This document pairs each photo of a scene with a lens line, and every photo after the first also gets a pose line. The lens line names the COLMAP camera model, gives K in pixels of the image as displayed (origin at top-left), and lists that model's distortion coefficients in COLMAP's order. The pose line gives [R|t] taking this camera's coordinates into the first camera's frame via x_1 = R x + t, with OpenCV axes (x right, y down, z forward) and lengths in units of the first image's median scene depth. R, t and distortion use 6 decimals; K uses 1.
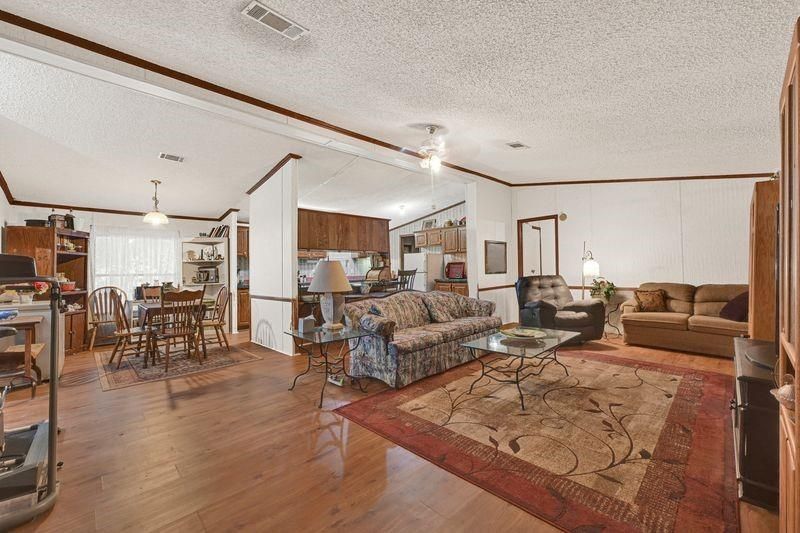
lens RADIAL K [[328.9, 0, 403.1], [0, 328.9, 262.6], [0, 0, 1]] dist [0.000028, 0.000018]
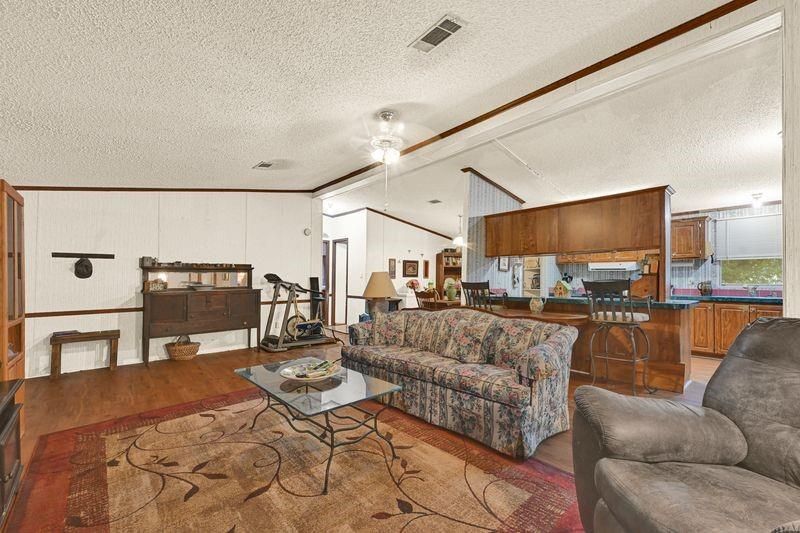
lens RADIAL K [[335.2, 0, 403.6], [0, 335.2, 280.6], [0, 0, 1]] dist [0.000212, -0.000158]
pose [[-0.050311, 0.016282, -0.998601, 0.721031], [0.027011, 0.999524, 0.014936, 0.006464], [0.998368, -0.026222, -0.050727, 0.823744]]
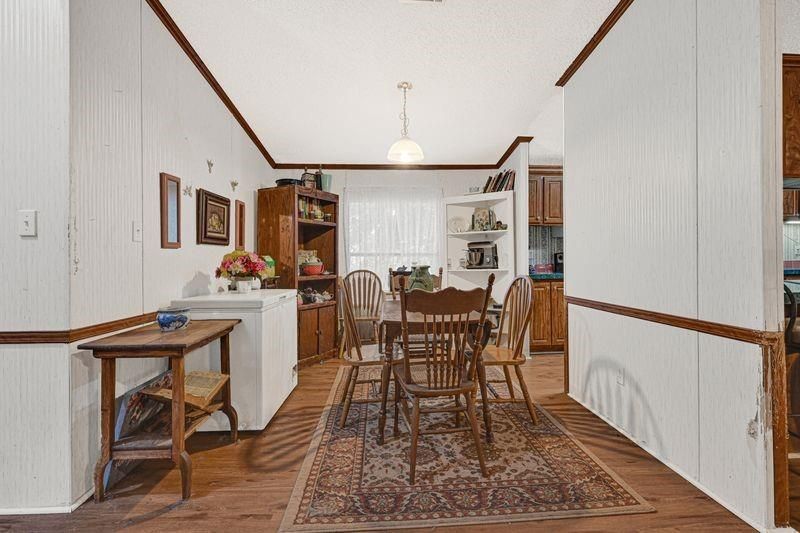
lens RADIAL K [[338.4, 0, 400.0], [0, 338.4, 266.5], [0, 0, 1]] dist [0.001974, -0.007690]
pose [[0.740603, 0.023531, -0.671531, -0.375425], [0.013012, 0.998697, 0.049345, 0.033512], [0.671817, -0.045283, 0.739332, 0.571474]]
